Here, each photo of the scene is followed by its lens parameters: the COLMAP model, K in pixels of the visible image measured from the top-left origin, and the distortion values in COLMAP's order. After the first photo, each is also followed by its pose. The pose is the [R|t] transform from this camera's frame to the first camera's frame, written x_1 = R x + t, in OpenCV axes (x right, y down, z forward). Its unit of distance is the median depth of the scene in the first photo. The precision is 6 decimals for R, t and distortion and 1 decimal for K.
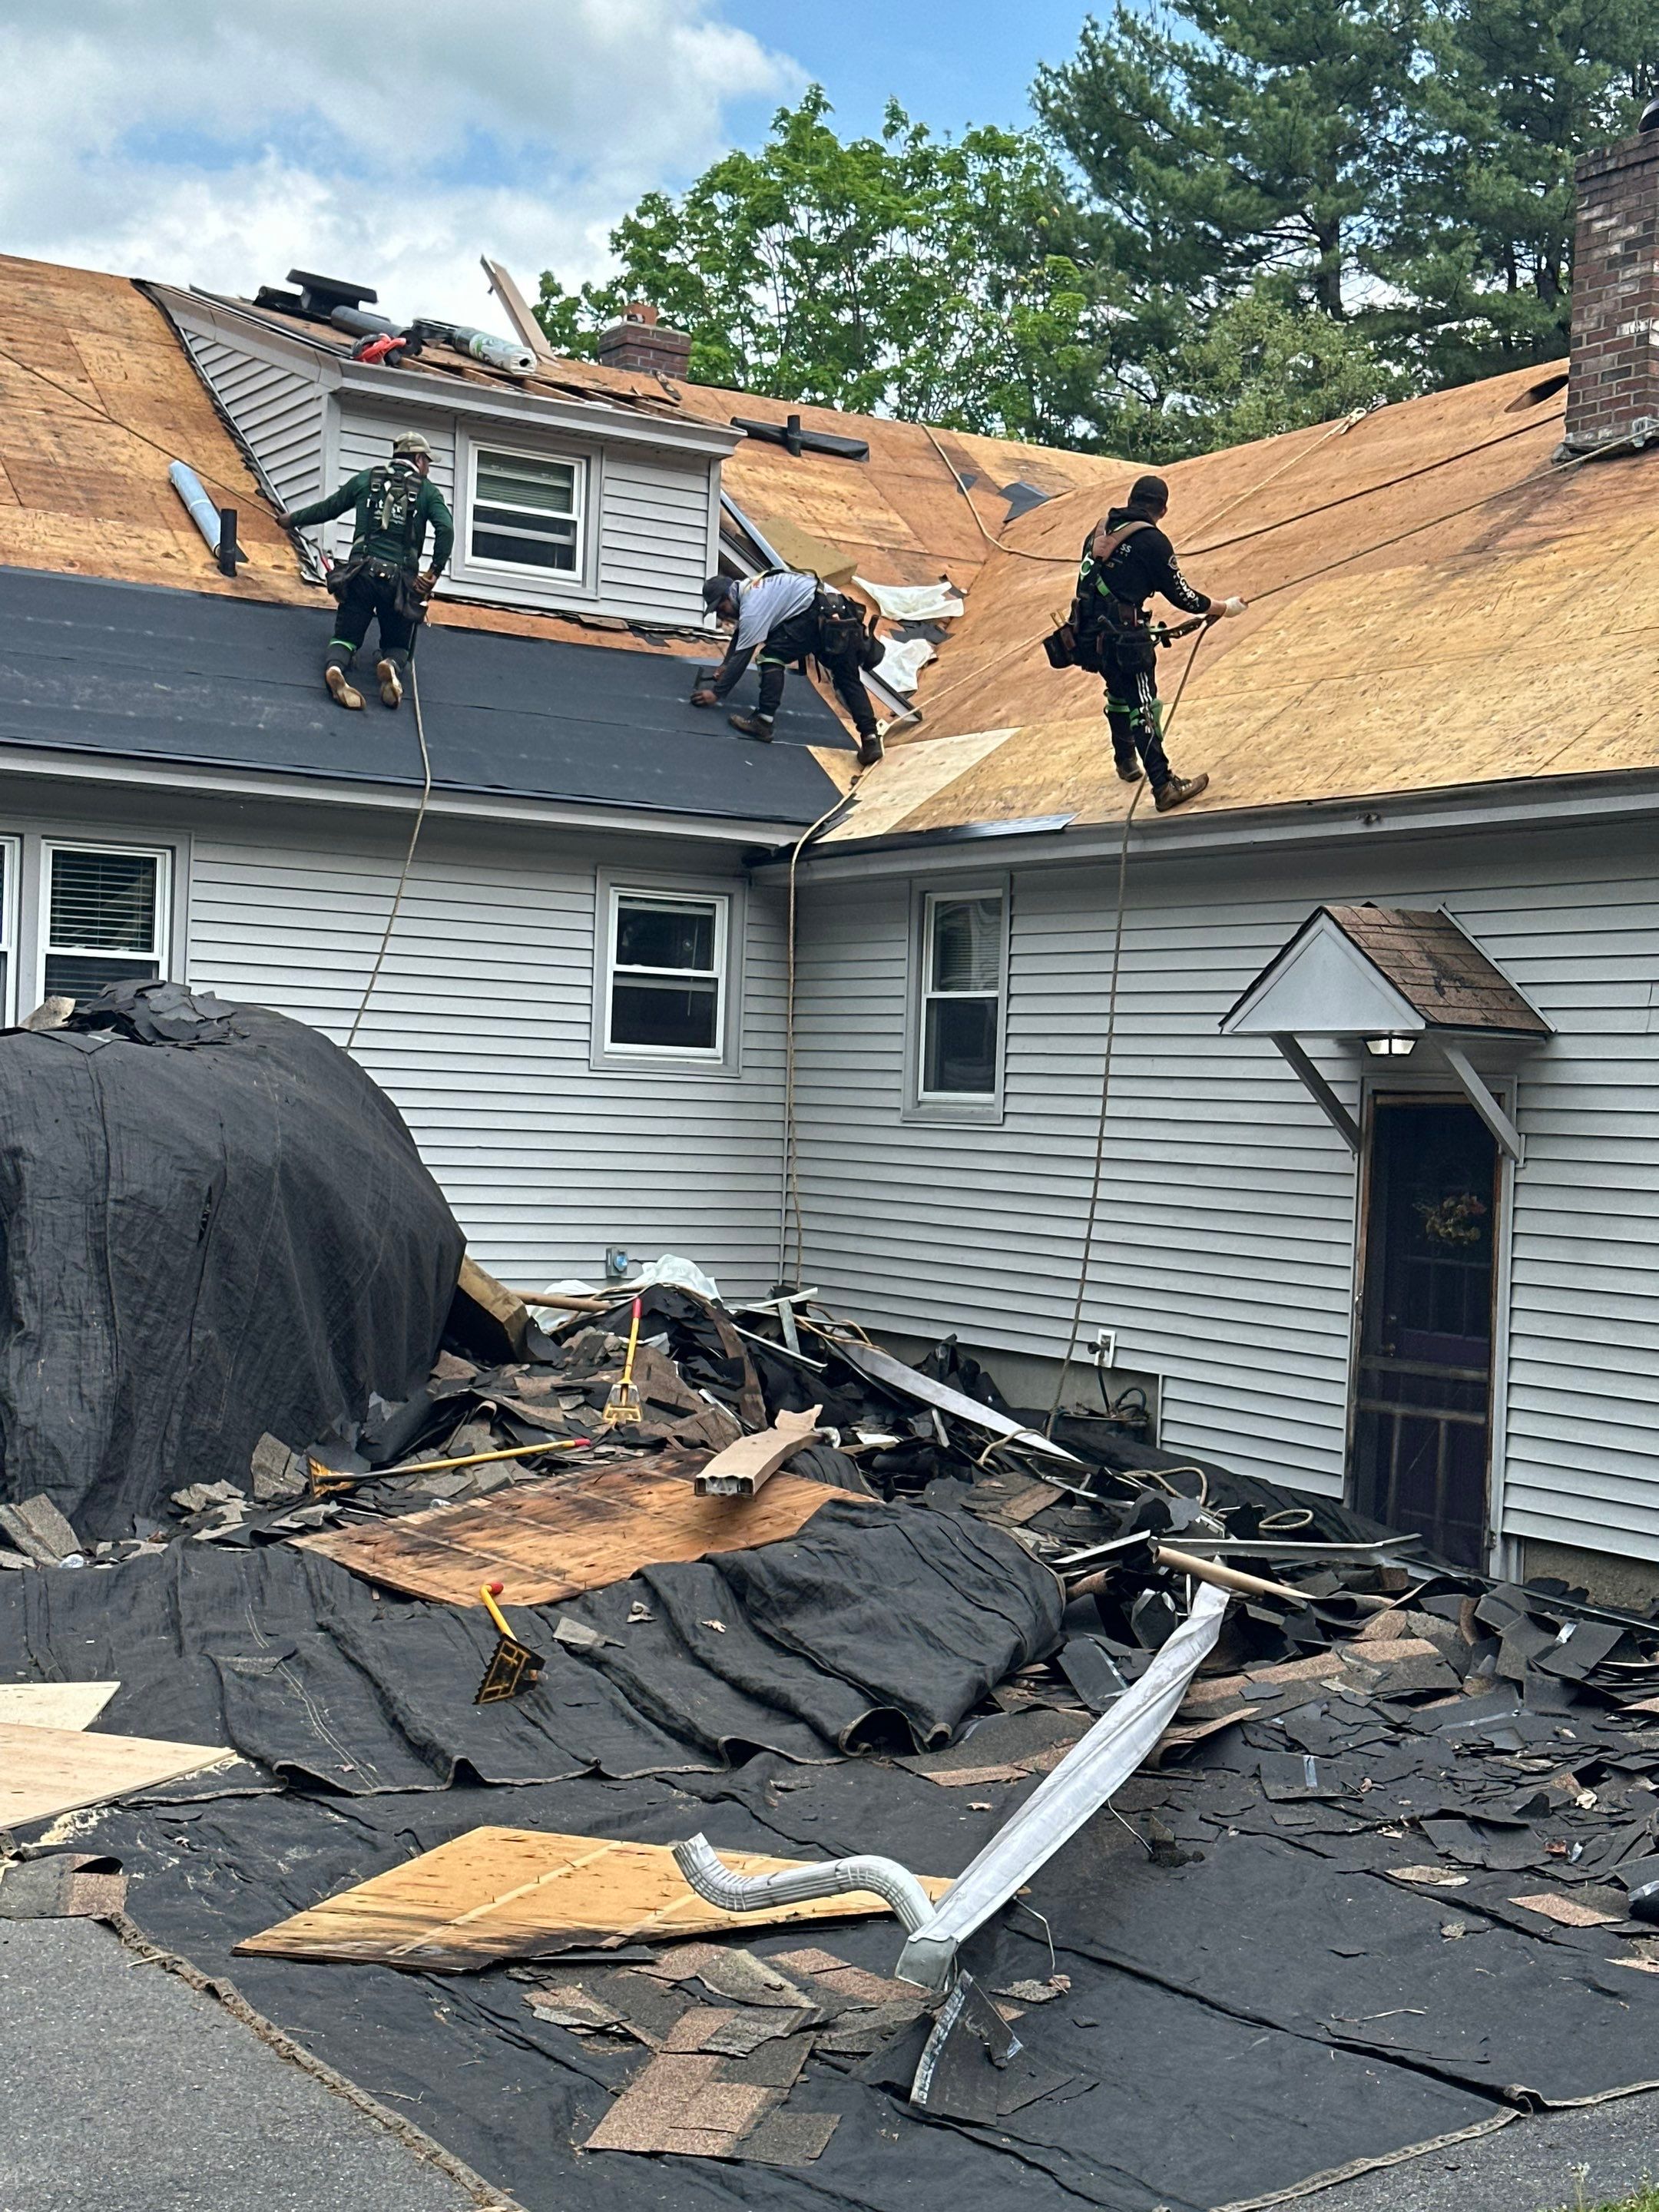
lens RADIAL K [[3078.1, 0, 829.5], [0, 3078.1, 1106.0], [0, 0, 1]] dist [0.090746, -0.145587]
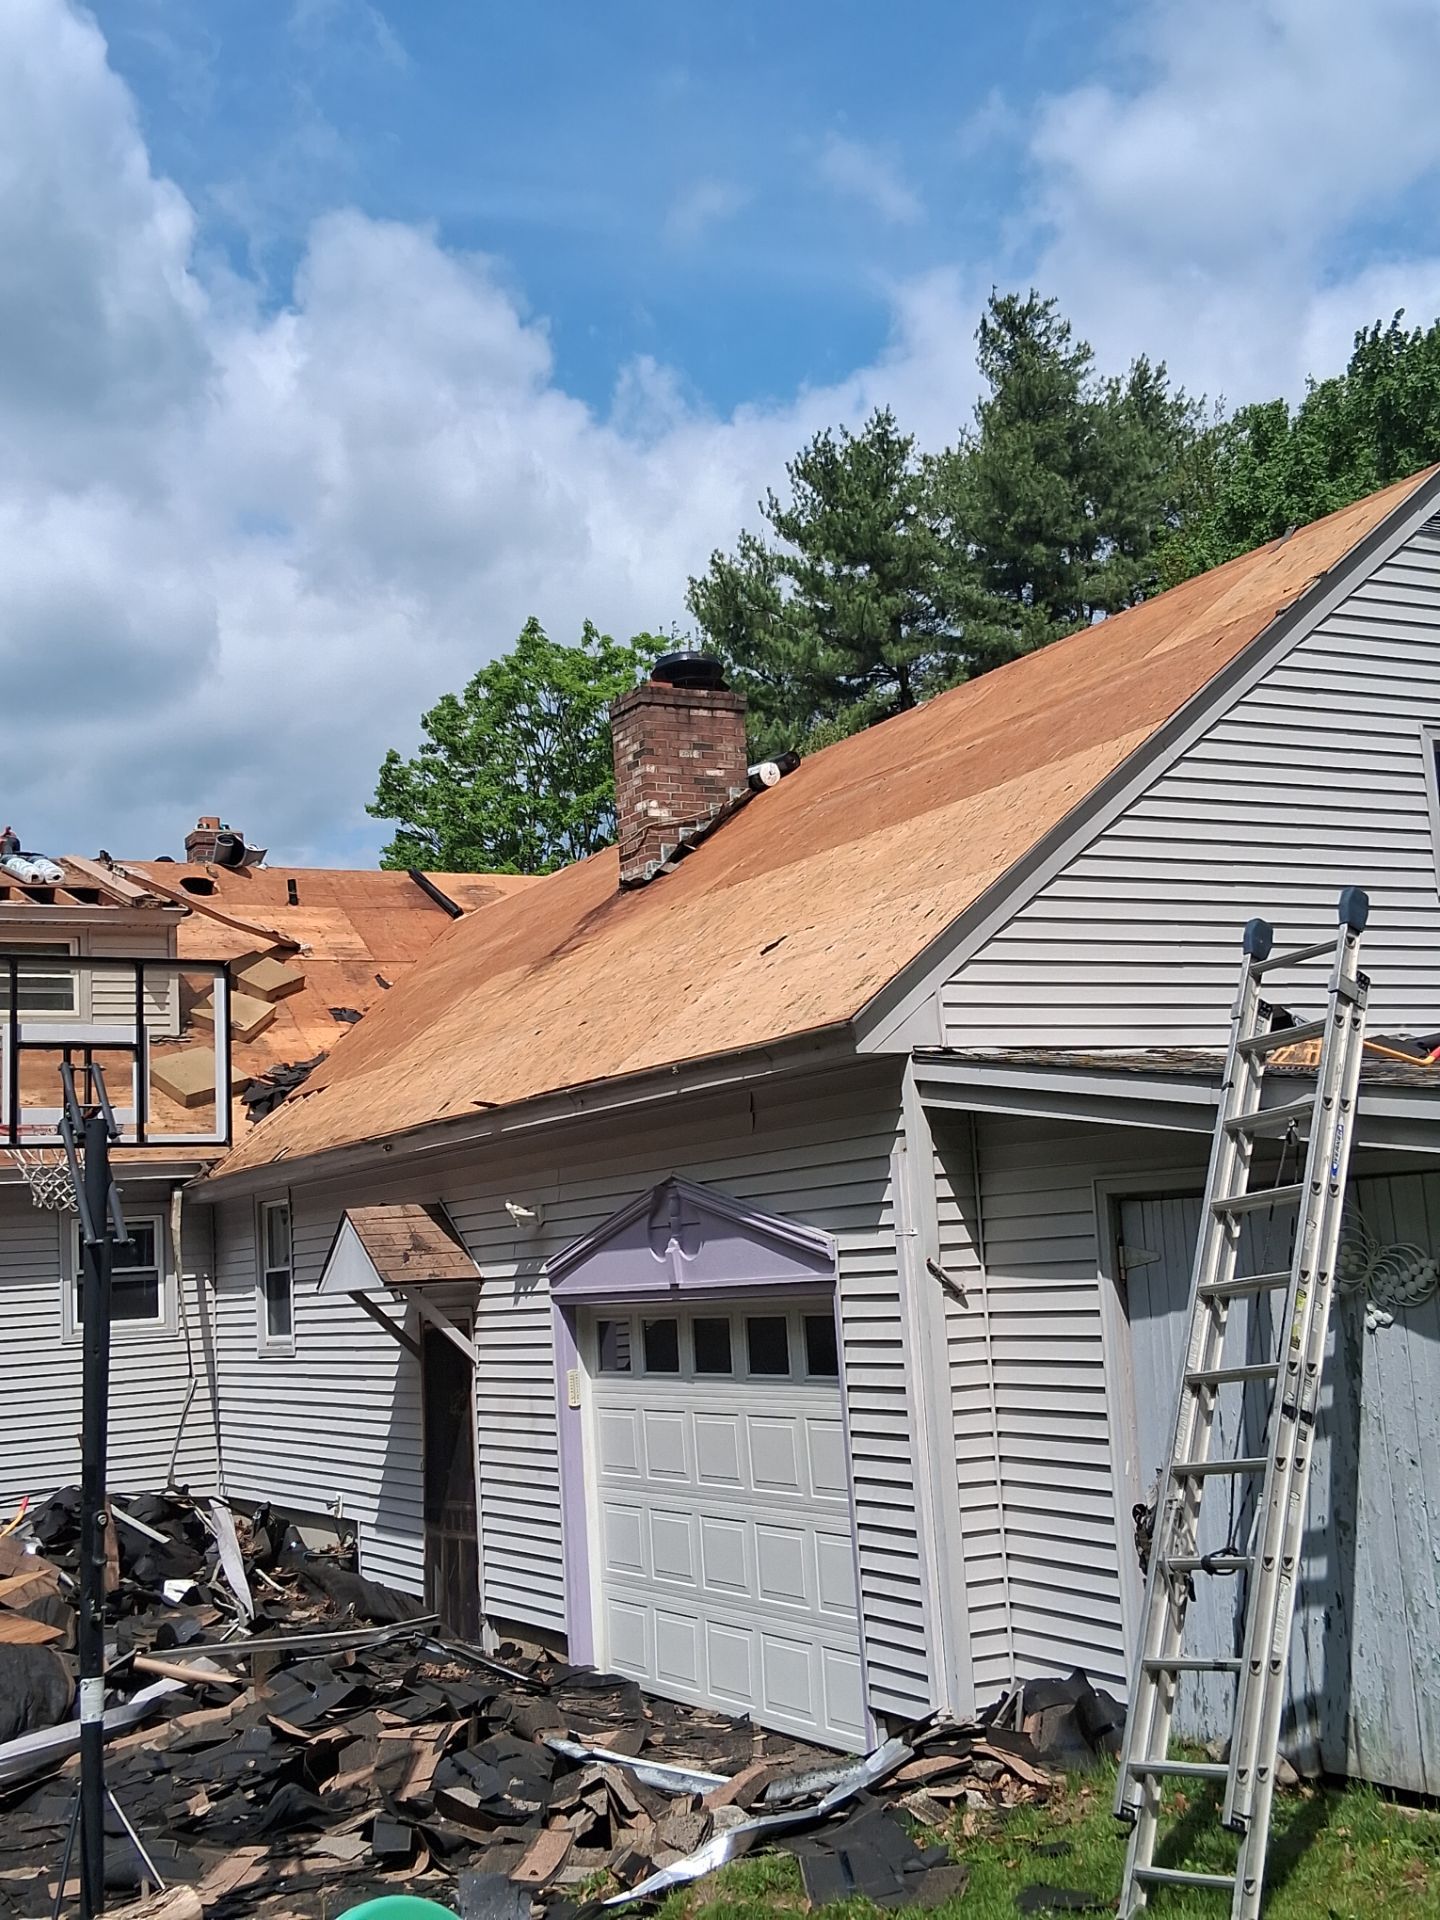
lens RADIAL K [[2240.5, 0, 790.9], [0, 2240.5, 892.7], [0, 0, 1]] dist [0.015661, 0.054309]
pose [[0.994243, -0.106448, -0.012222, 0.309061], [0.102883, 0.980303, -0.168584, -0.005728], [0.029926, 0.166356, 0.985612, -0.105571]]
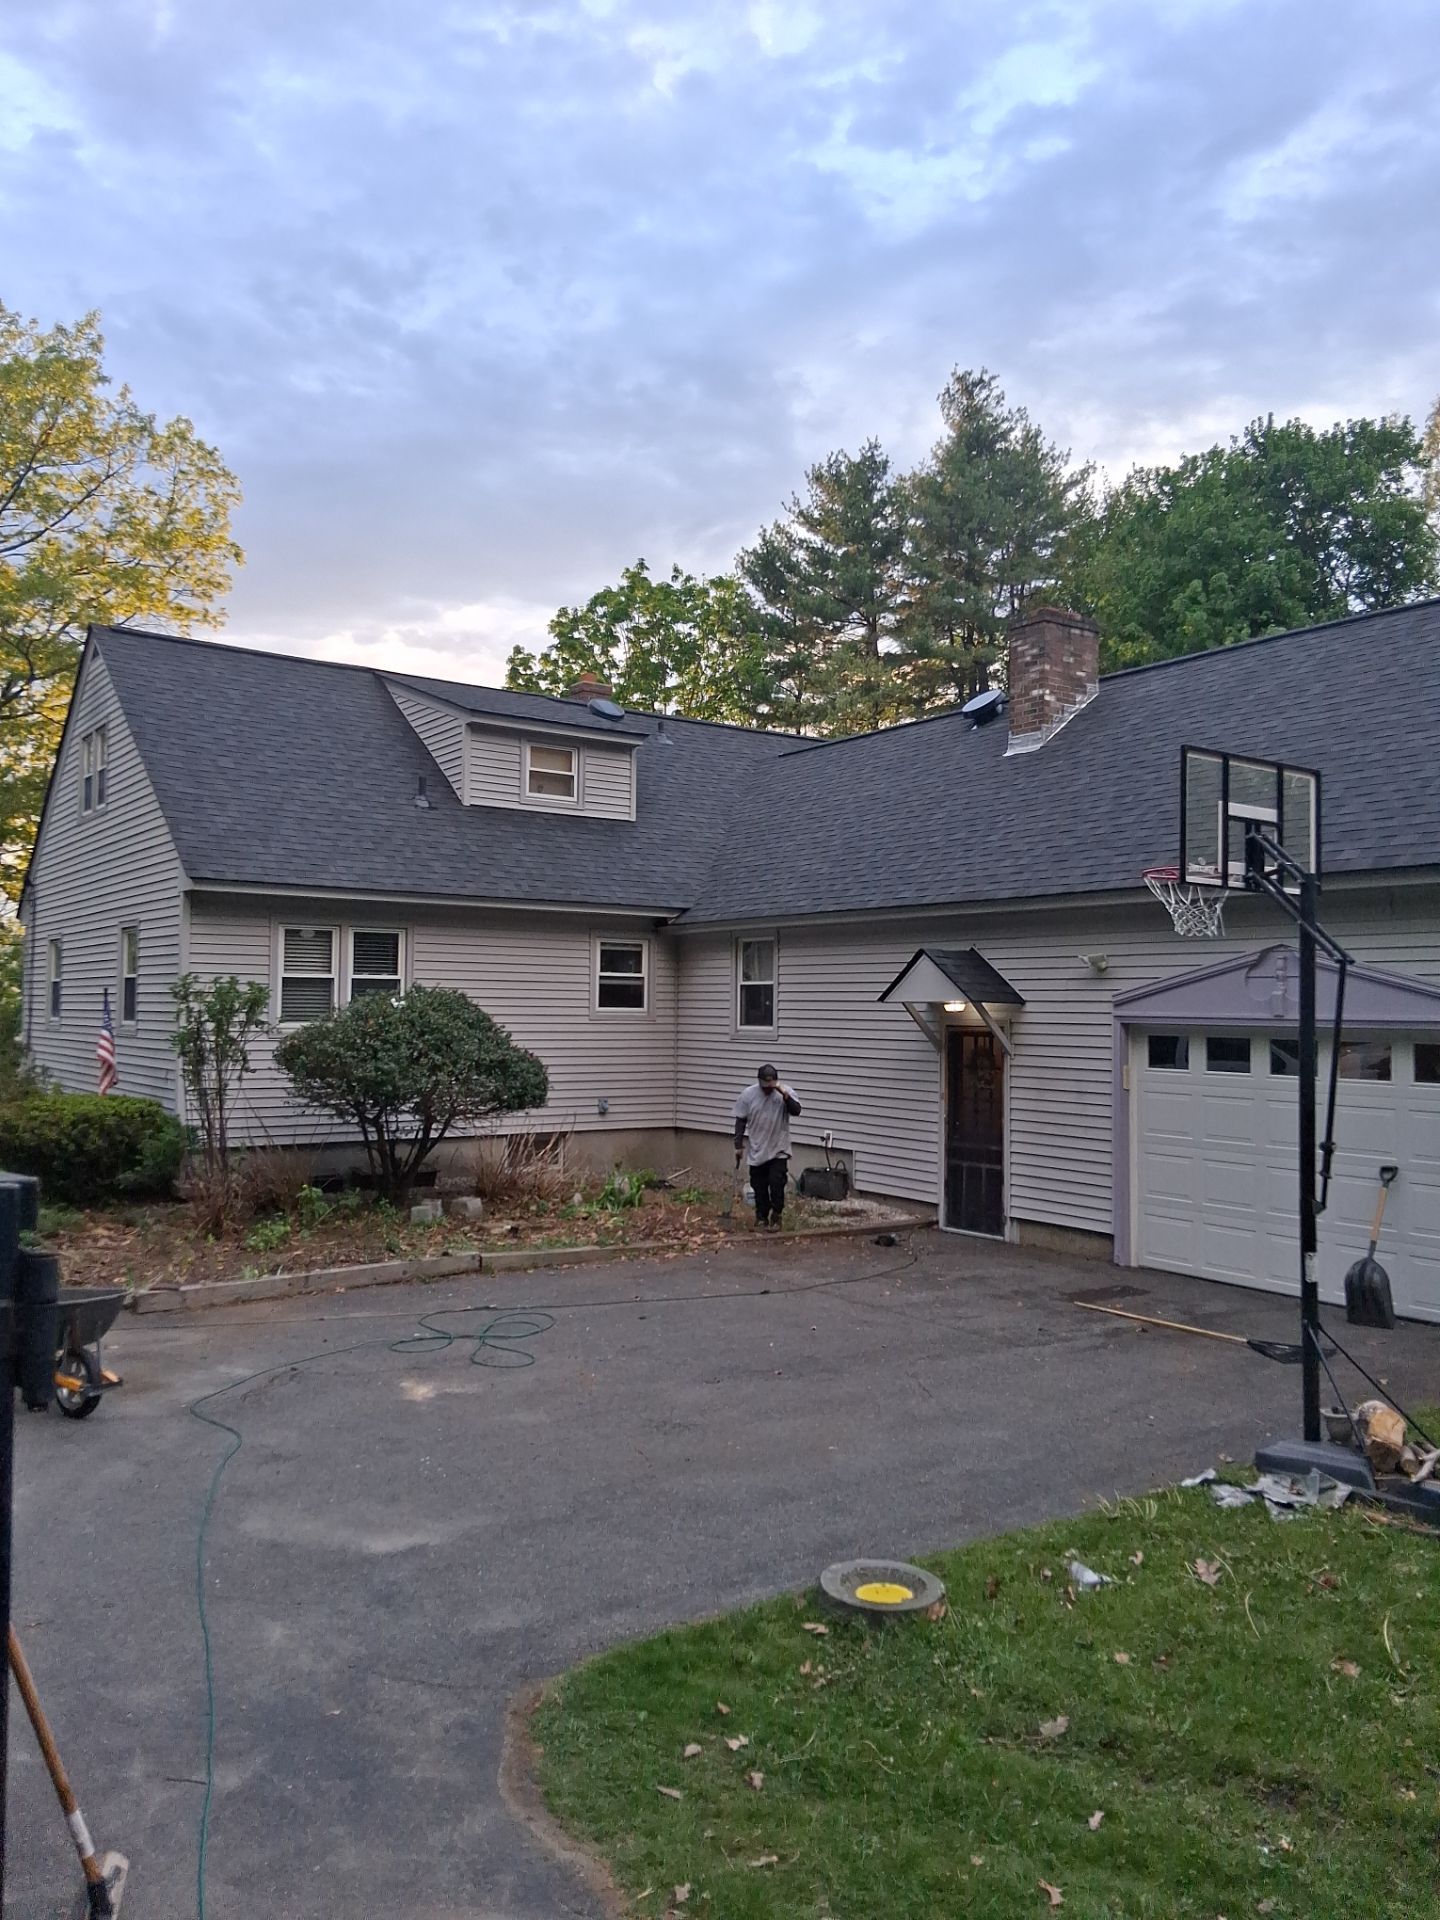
lens RADIAL K [[1435.5, 0, 720.0], [0, 1435.5, 960.0], [0, 0, 1]] dist [0.018301, -0.004839]
pose [[0.997871, -0.025848, 0.059871, -0.044071], [0.027790, 0.999107, -0.031824, -0.019280], [-0.058995, 0.033420, 0.997699, -0.051539]]
